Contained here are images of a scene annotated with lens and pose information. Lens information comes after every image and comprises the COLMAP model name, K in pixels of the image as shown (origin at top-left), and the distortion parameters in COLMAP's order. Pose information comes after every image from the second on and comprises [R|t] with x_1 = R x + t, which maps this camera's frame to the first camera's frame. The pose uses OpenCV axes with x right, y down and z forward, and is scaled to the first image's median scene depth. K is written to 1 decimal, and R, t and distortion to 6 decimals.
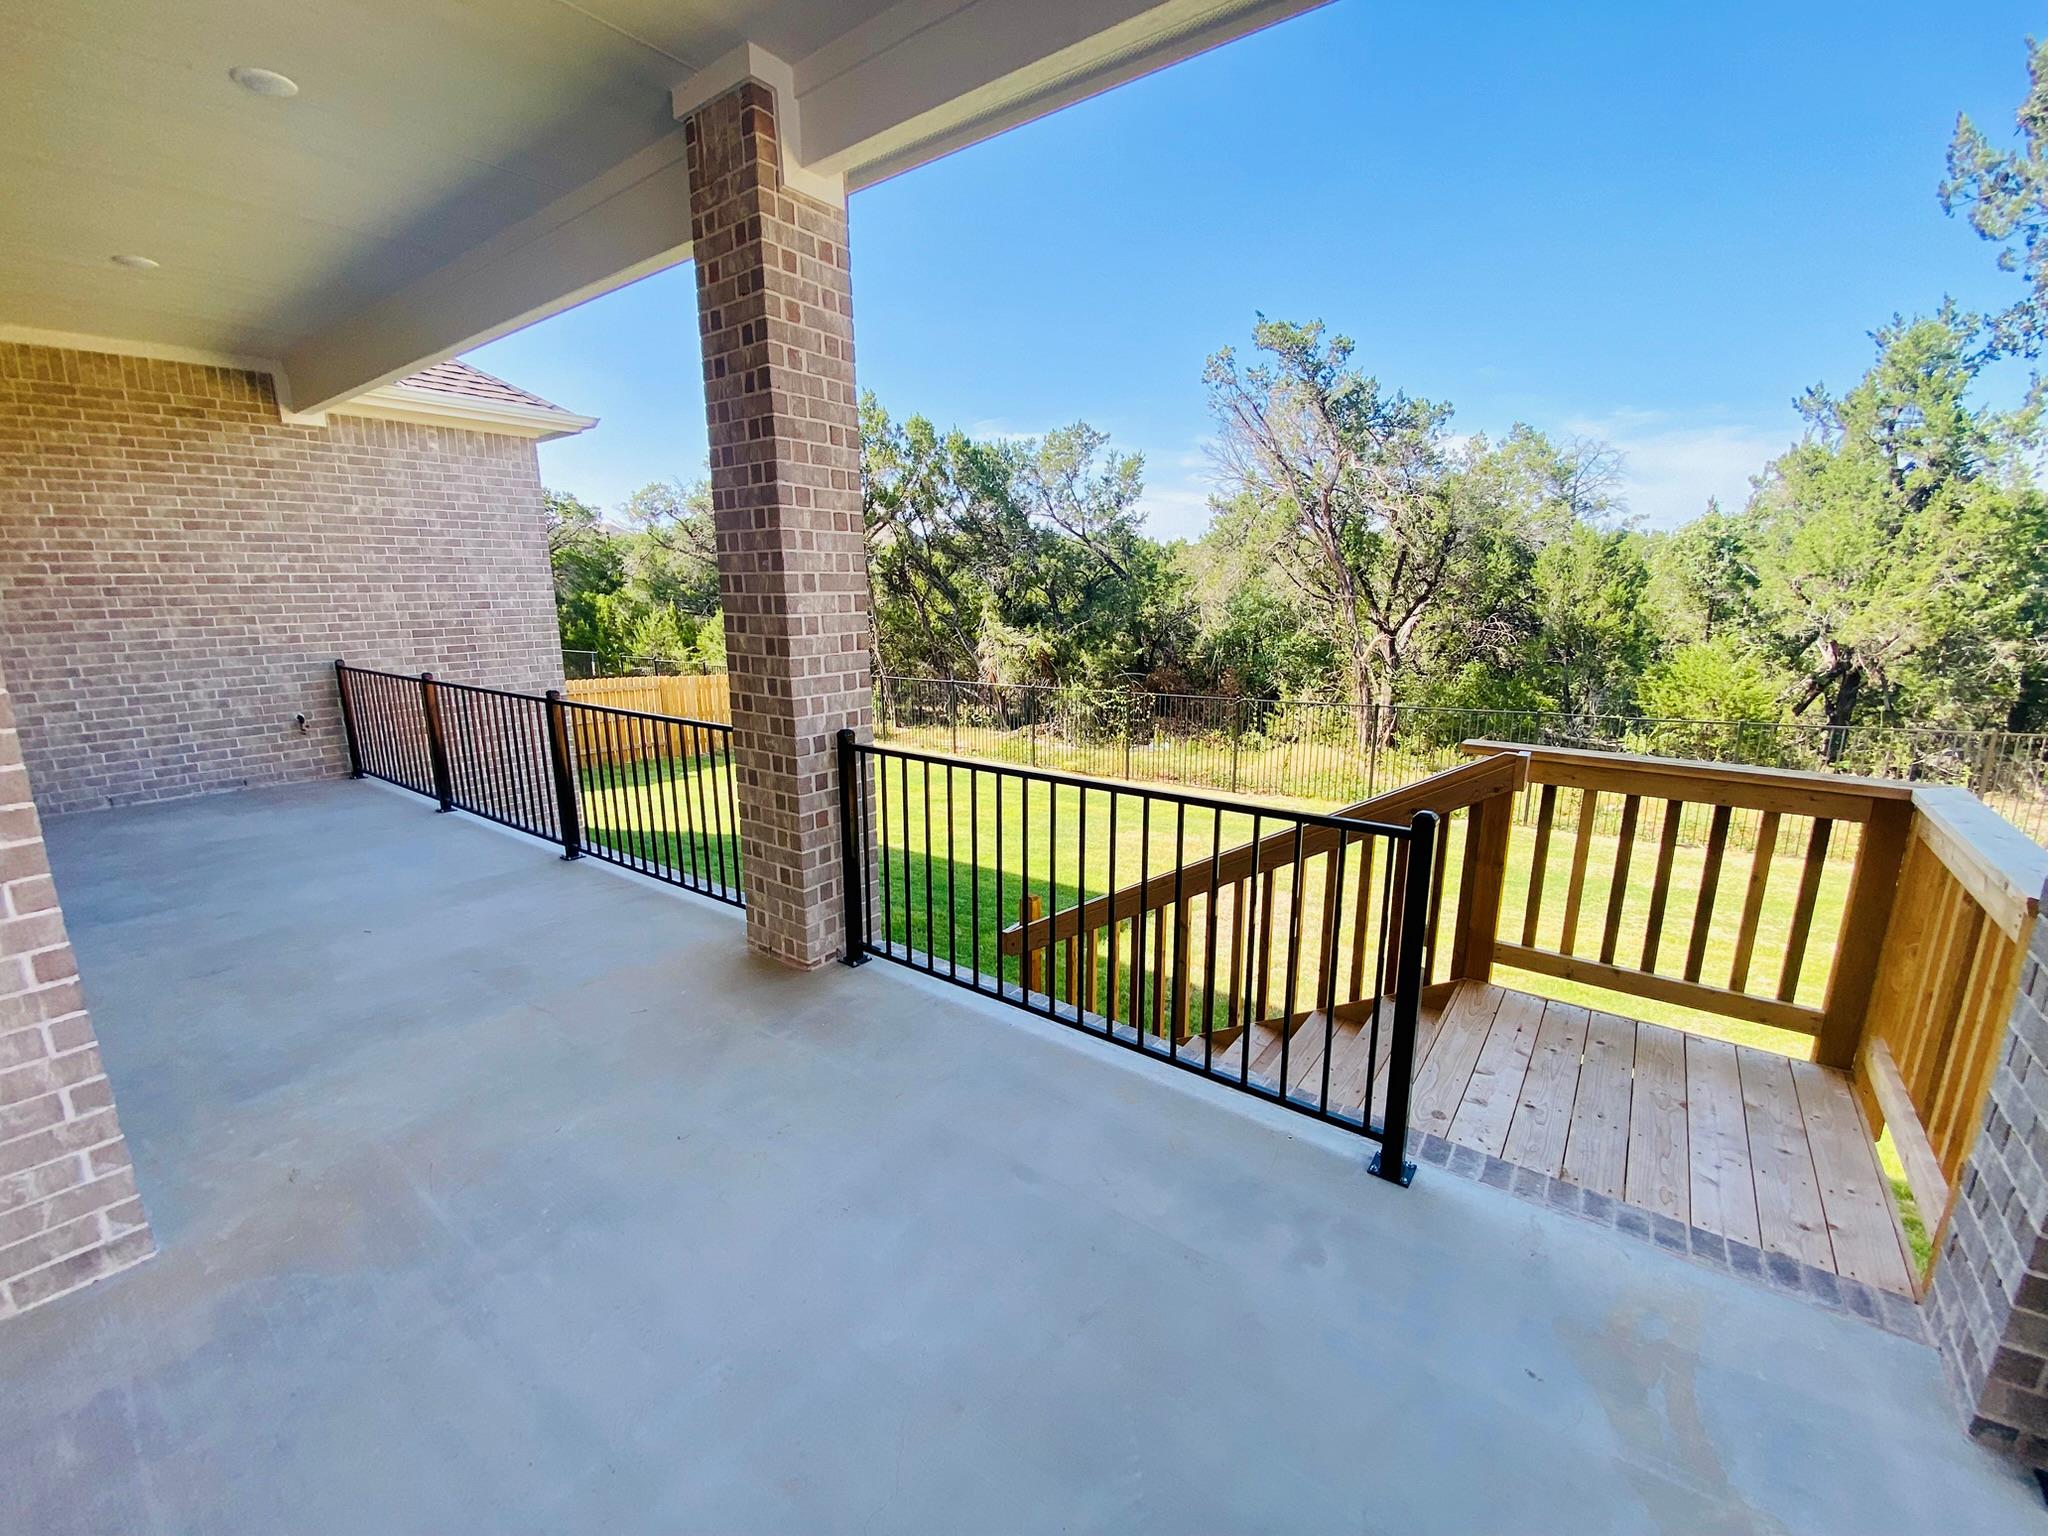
lens RADIAL K [[838.7, 0, 1018.4], [0, 838.7, 772.6], [0, 0, 1]] dist [0.003826, -0.012534]
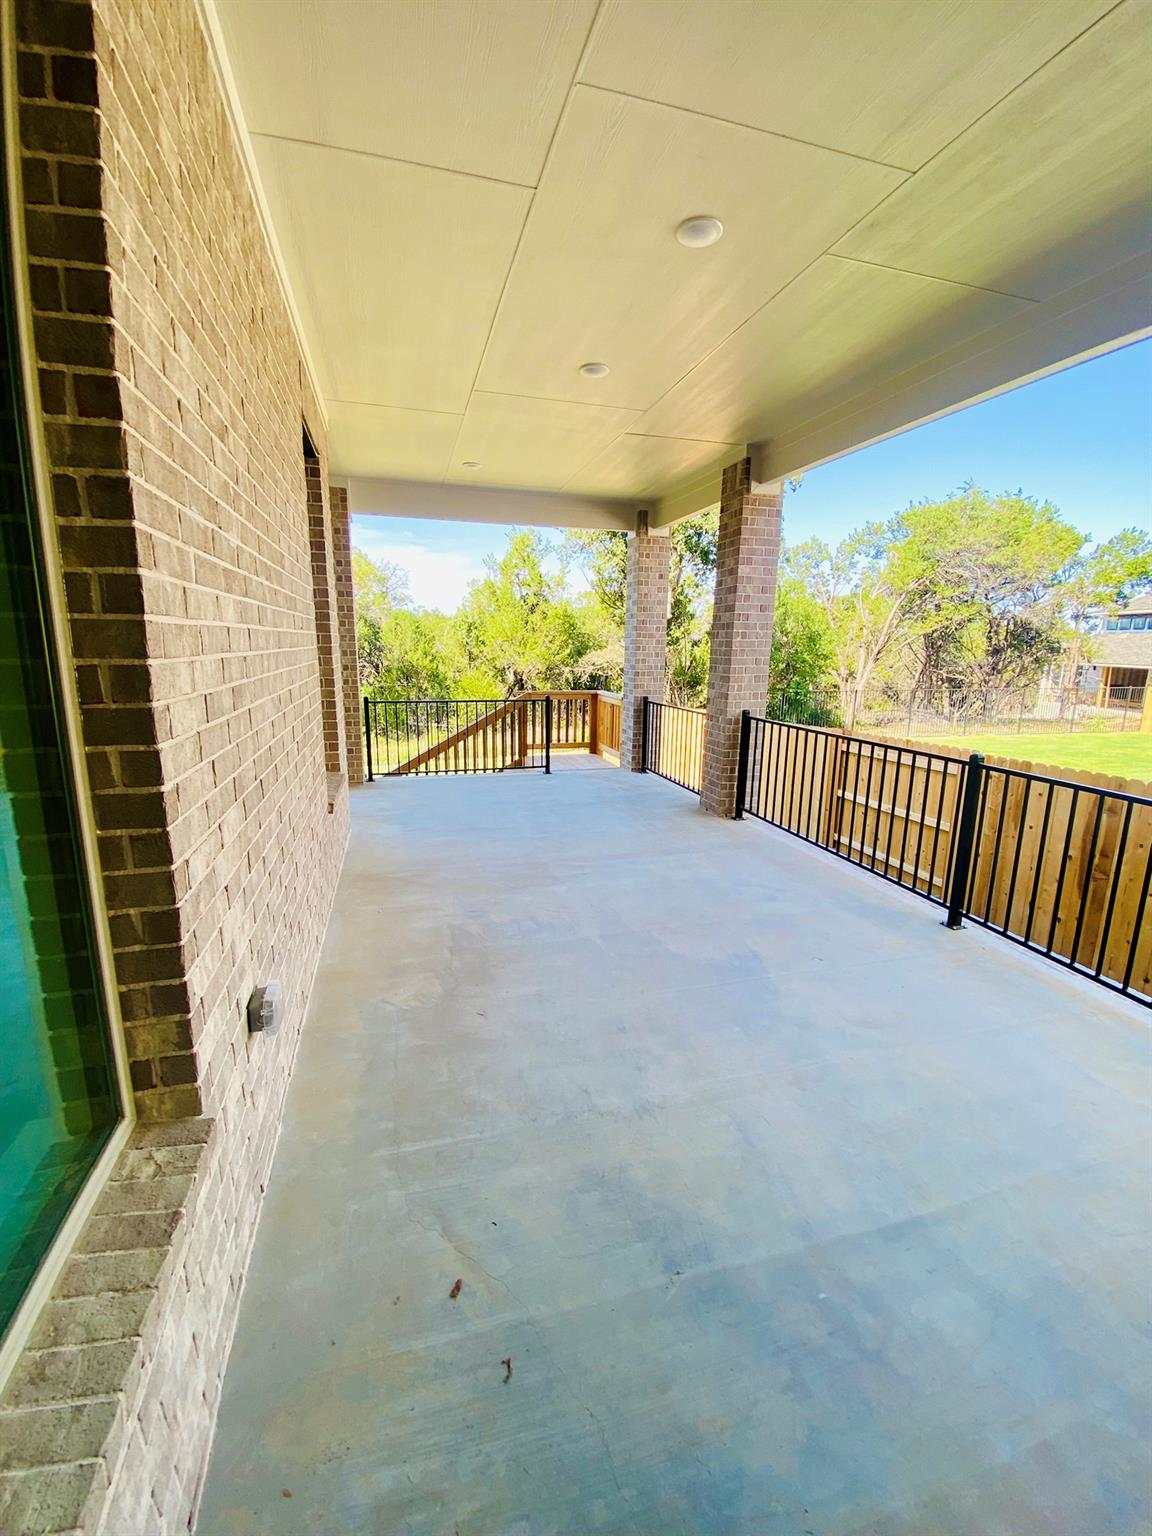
lens RADIAL K [[629.1, 0, 573.6], [0, 629.1, 770.5], [0, 0, 1]] dist [0.003826, -0.012534]
pose [[0.611514, -0.138377, 0.779040, -0.307479], [0.148975, 0.987115, 0.058397, 0.039241], [-0.777082, 0.080347, 0.624249, -0.183607]]
